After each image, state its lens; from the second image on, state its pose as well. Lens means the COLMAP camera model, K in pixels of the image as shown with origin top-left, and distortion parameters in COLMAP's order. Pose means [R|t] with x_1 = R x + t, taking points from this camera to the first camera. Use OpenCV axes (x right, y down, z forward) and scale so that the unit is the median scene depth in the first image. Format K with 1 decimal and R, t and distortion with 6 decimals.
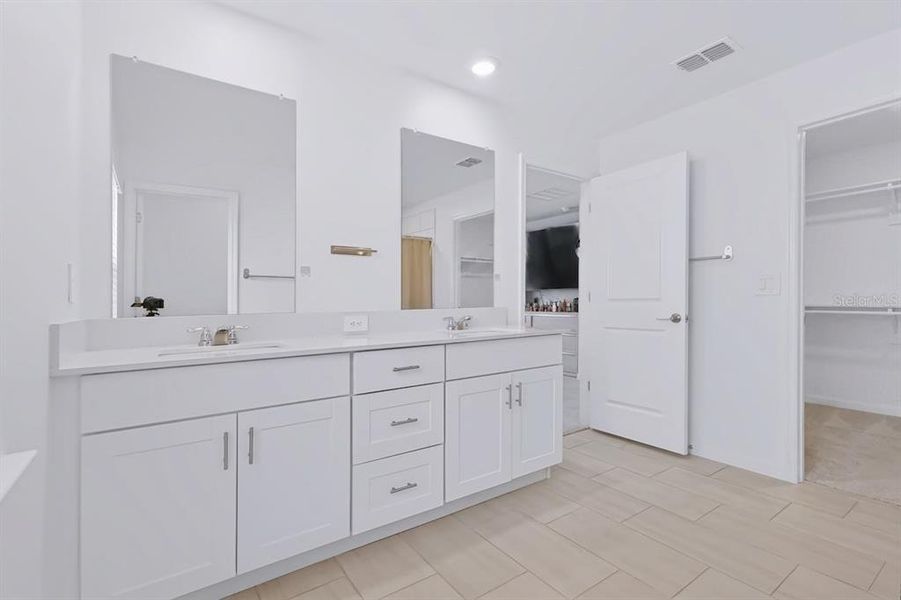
lens RADIAL K [[421.9, 0, 452.4], [0, 421.9, 302.6], [0, 0, 1]] dist [-0.001925, -0.000070]
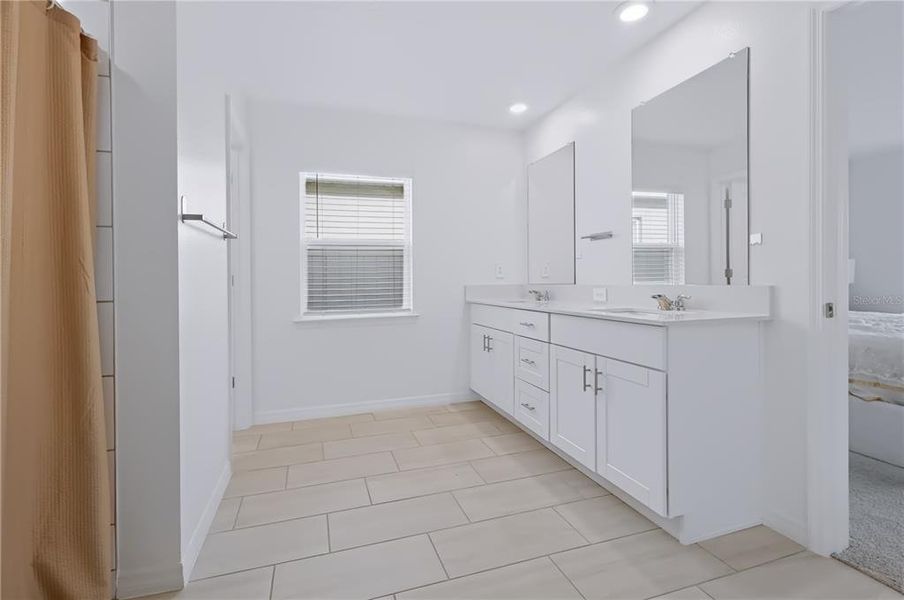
lens RADIAL K [[423.3, 0, 456.1], [0, 423.3, 278.5], [0, 0, 1]] dist [-0.001925, -0.000070]
pose [[-0.295382, 0.008716, -0.955340, 1.136122], [0.012208, 0.999911, 0.005348, -0.009756], [0.955301, -0.010083, -0.295462, 1.014167]]
